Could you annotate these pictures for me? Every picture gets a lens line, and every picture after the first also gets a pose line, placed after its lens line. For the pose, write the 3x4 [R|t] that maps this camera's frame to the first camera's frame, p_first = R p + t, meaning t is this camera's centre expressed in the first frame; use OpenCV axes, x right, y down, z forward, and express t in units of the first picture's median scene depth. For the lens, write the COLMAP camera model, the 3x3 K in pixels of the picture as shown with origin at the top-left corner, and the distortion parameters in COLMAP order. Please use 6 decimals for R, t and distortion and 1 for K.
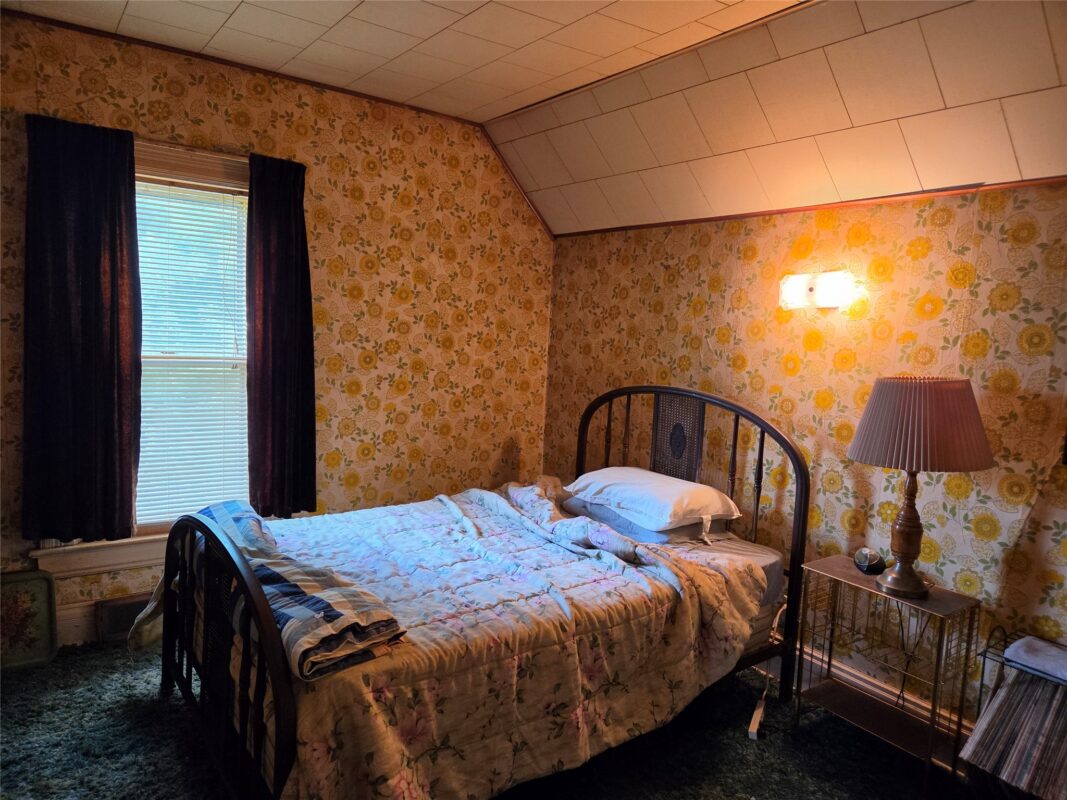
lens RADIAL K [[723.1, 0, 533.5], [0, 723.1, 403.3], [0, 0, 1]] dist [0.041583, -0.010273]
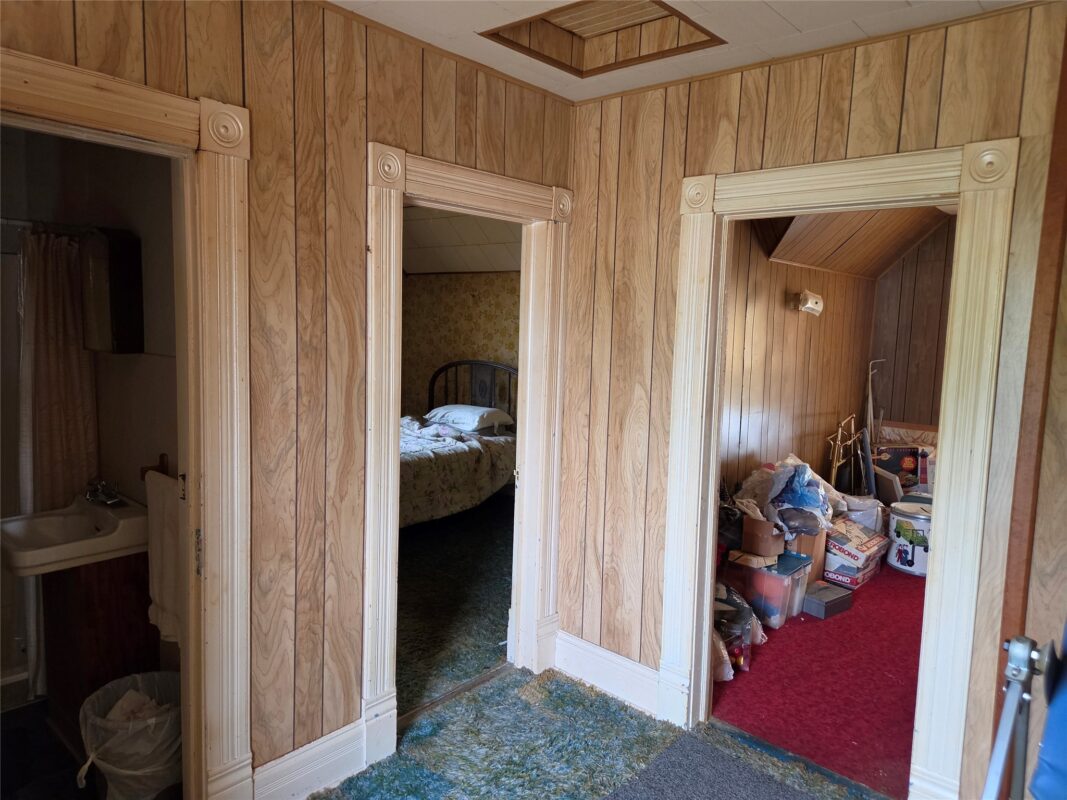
lens RADIAL K [[723.1, 0, 535.5], [0, 723.1, 395.0], [0, 0, 1]] dist [0.041583, -0.010273]
pose [[0.973024, -0.049795, 0.225266, -0.093597], [0.048594, 0.998759, 0.010877, 0.054100], [-0.225528, 0.000363, 0.974237, -0.872283]]
